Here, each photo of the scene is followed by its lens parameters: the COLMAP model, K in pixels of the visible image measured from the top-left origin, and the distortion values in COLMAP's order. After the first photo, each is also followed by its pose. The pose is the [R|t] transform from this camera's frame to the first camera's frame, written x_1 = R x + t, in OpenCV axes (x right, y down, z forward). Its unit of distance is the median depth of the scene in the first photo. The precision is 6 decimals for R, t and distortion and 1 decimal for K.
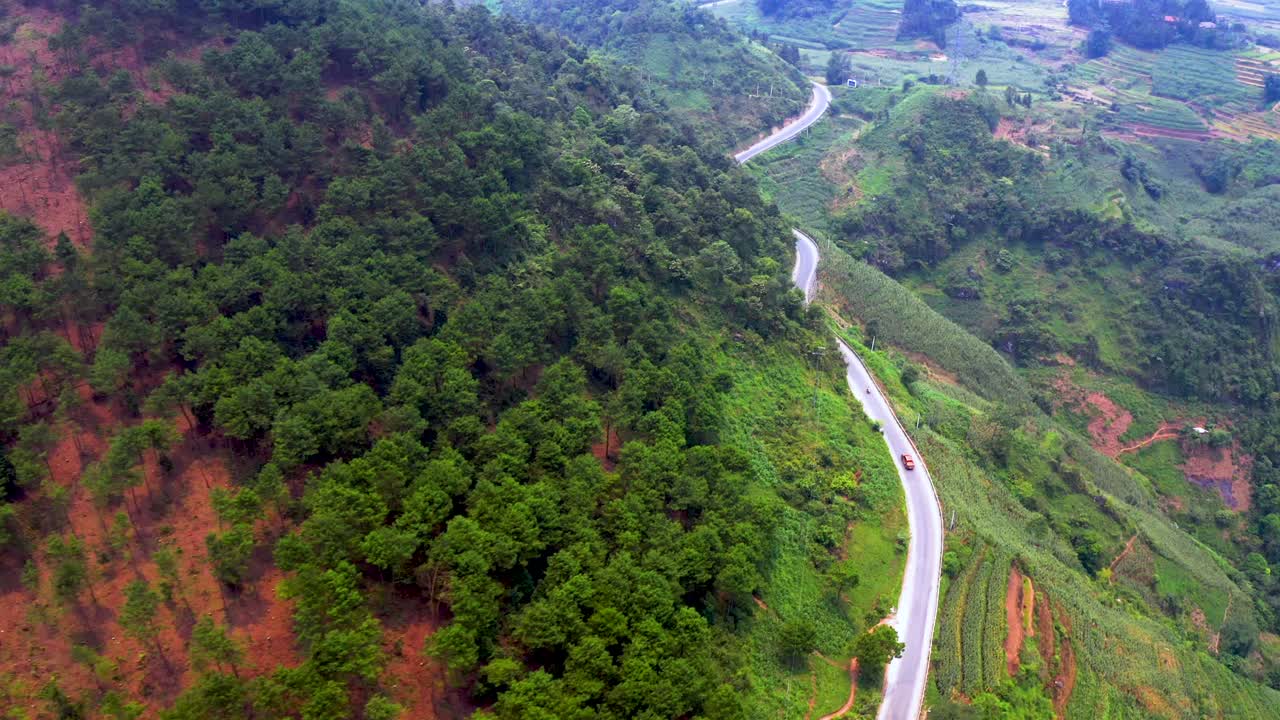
lens RADIAL K [[1019.3, 0, 641.6], [0, 1019.3, 334.3], [0, 0, 1]] dist [-0.192962, 0.021403]
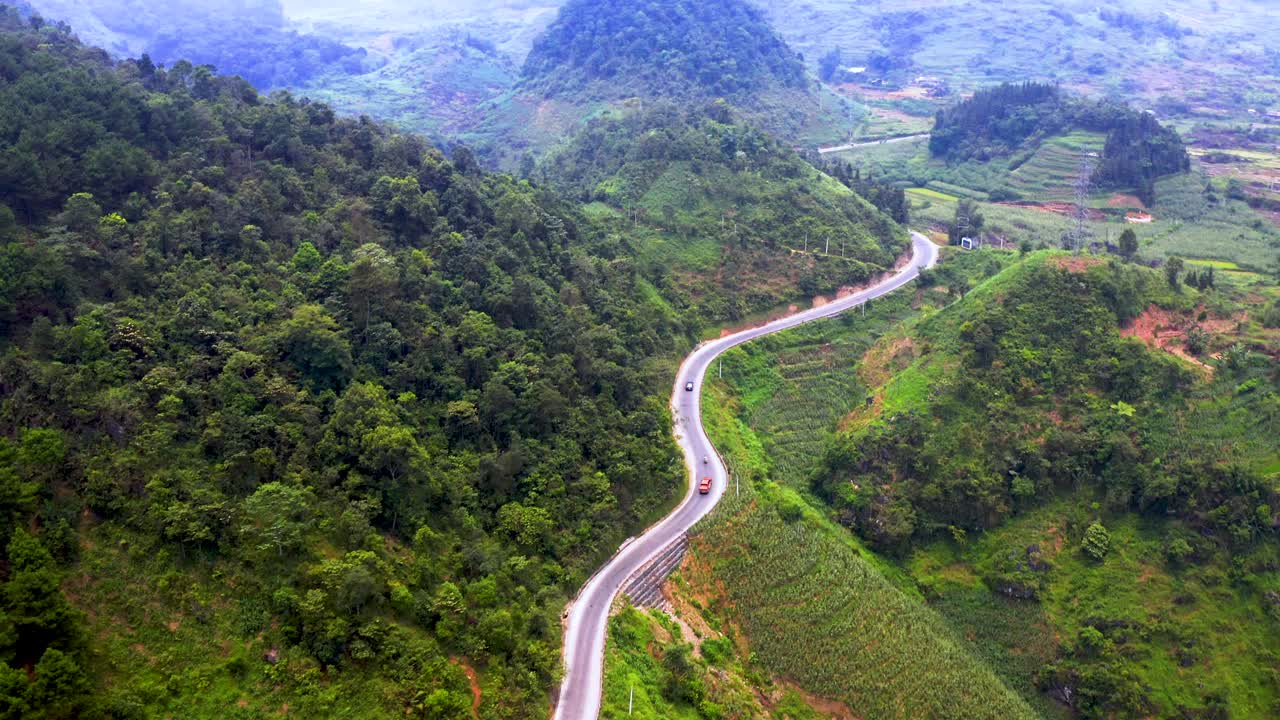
lens RADIAL K [[1019.3, 0, 641.6], [0, 1019.3, 334.3], [0, 0, 1]] dist [-0.192962, 0.021403]
pose [[0.937195, 0.091169, -0.336680, 0.278982], [-0.139852, 0.982471, -0.123254, -0.082796], [0.319542, 0.162599, 0.933517, 0.332738]]
